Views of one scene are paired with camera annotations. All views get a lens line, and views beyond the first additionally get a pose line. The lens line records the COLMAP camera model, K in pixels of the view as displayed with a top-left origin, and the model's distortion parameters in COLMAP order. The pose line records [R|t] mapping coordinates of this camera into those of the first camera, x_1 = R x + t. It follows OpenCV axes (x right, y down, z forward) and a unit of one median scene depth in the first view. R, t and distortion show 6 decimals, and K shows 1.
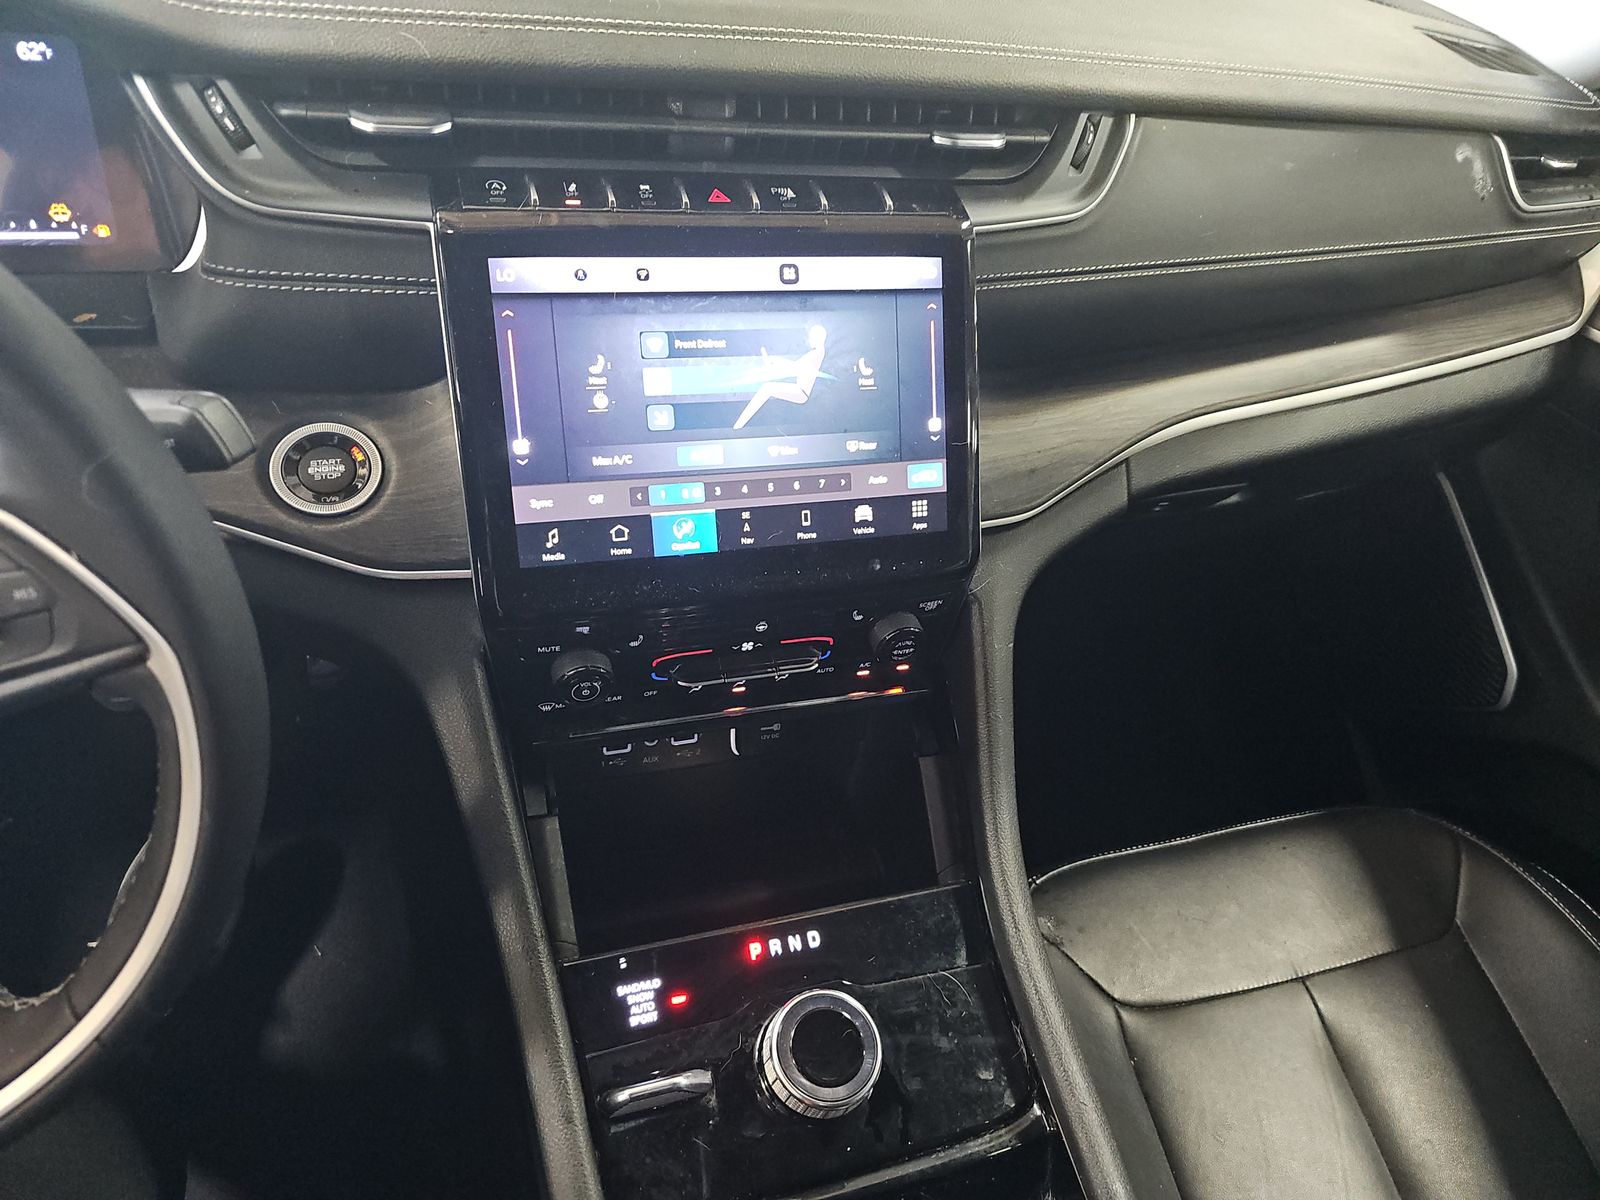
lens RADIAL K [[1017.0, 0, 800.0], [0, 1017.0, 600.0], [0, 0, 1]] dist [0.005307, -0.000466]
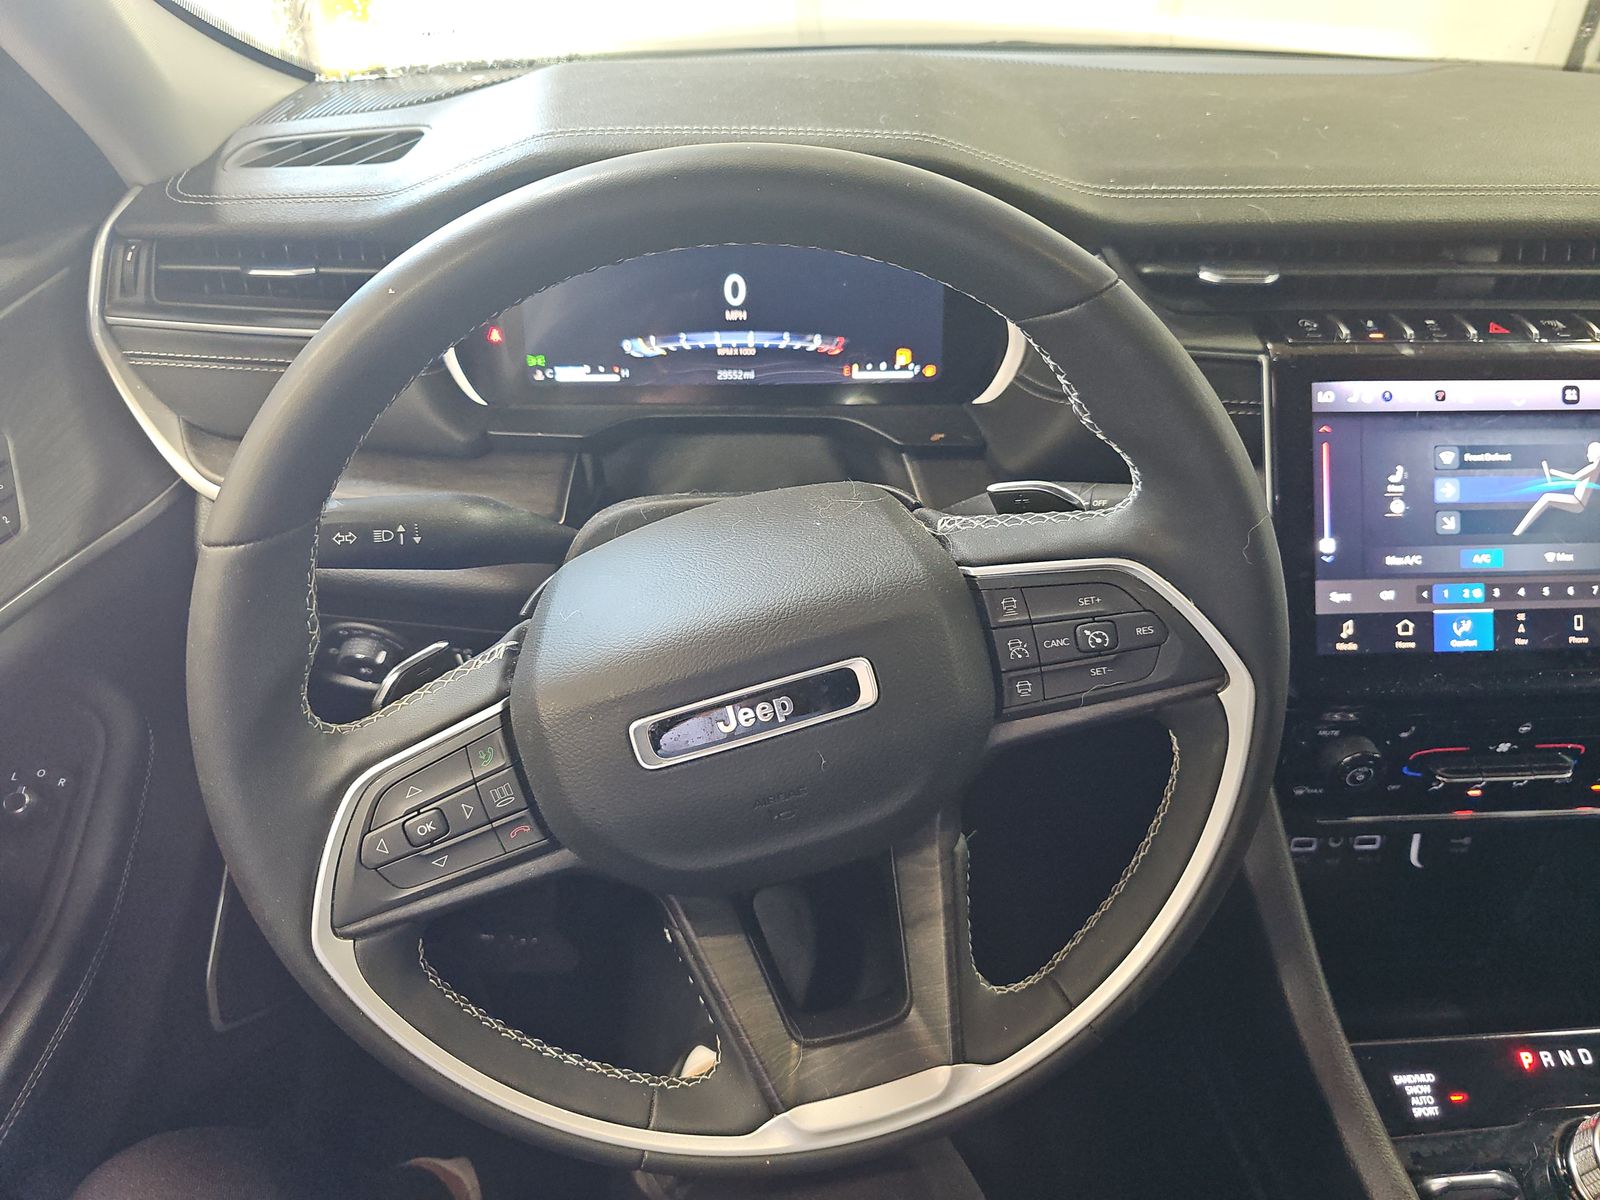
lens RADIAL K [[1058.5, 0, 800.0], [0, 1058.5, 600.0], [0, 0, 1]] dist [-0.001900, 0.002922]
pose [[0.973357, 0.029358, -0.227406, -0.544897], [-0.064549, 0.986743, -0.148899, 0.112902], [0.220020, 0.159611, 0.962349, -0.221454]]
